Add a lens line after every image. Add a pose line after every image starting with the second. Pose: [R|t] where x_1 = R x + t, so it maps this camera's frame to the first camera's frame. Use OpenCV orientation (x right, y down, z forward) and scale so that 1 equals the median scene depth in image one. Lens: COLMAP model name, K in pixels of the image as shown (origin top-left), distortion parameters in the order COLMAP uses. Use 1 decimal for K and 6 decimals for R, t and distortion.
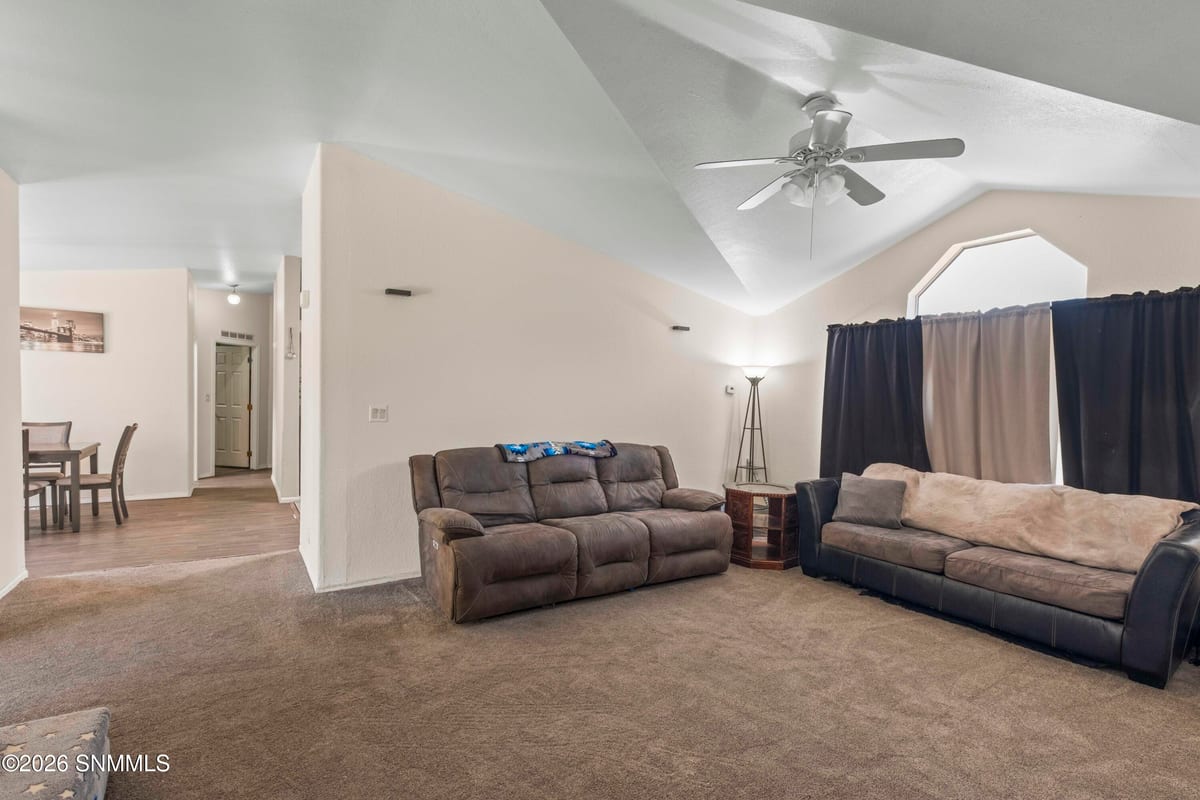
lens RADIAL K [[544.2, 0, 600.2], [0, 544.2, 415.0], [0, 0, 1]] dist [0.029671, -0.000061]
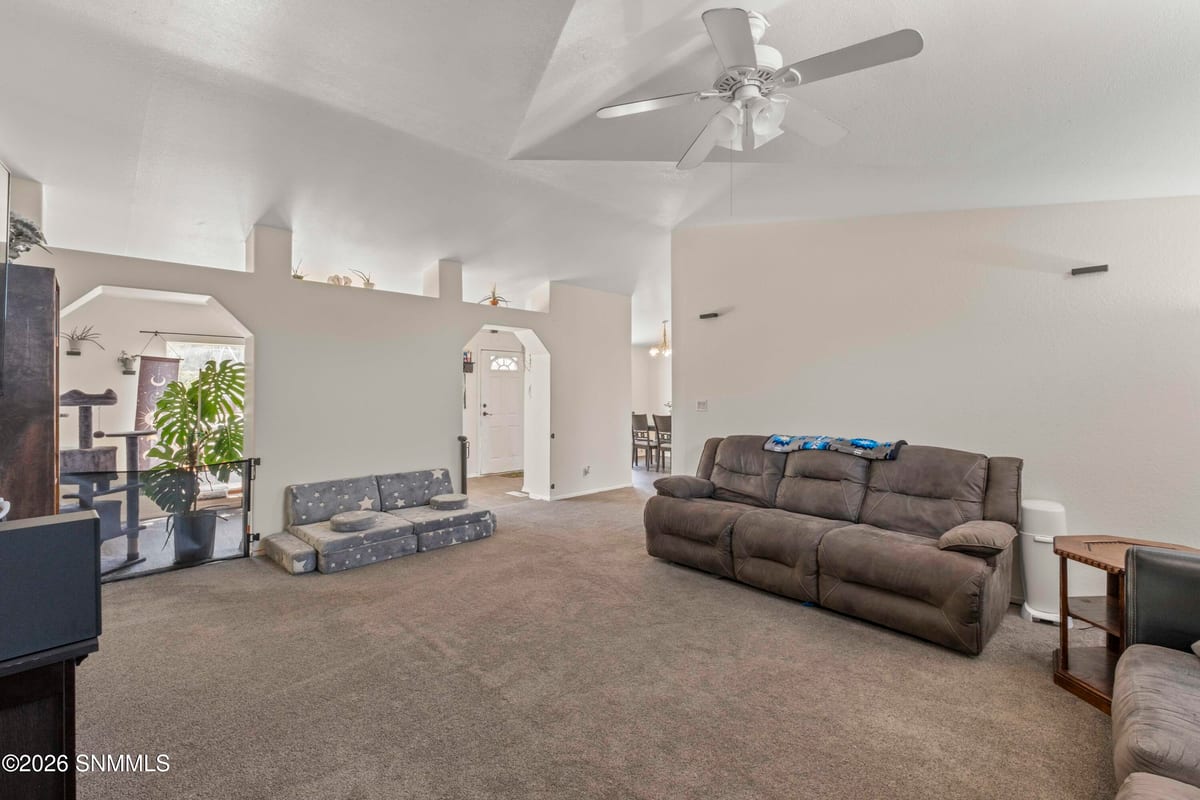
lens RADIAL K [[520.8, 0, 599.3], [0, 520.8, 379.8], [0, 0, 1]] dist [-0.000382, -0.000093]
pose [[0.191216, -0.043587, -0.980580, 0.732449], [-0.018511, 0.998676, -0.048001, 0.001128], [0.981373, 0.027330, 0.190156, 0.429358]]
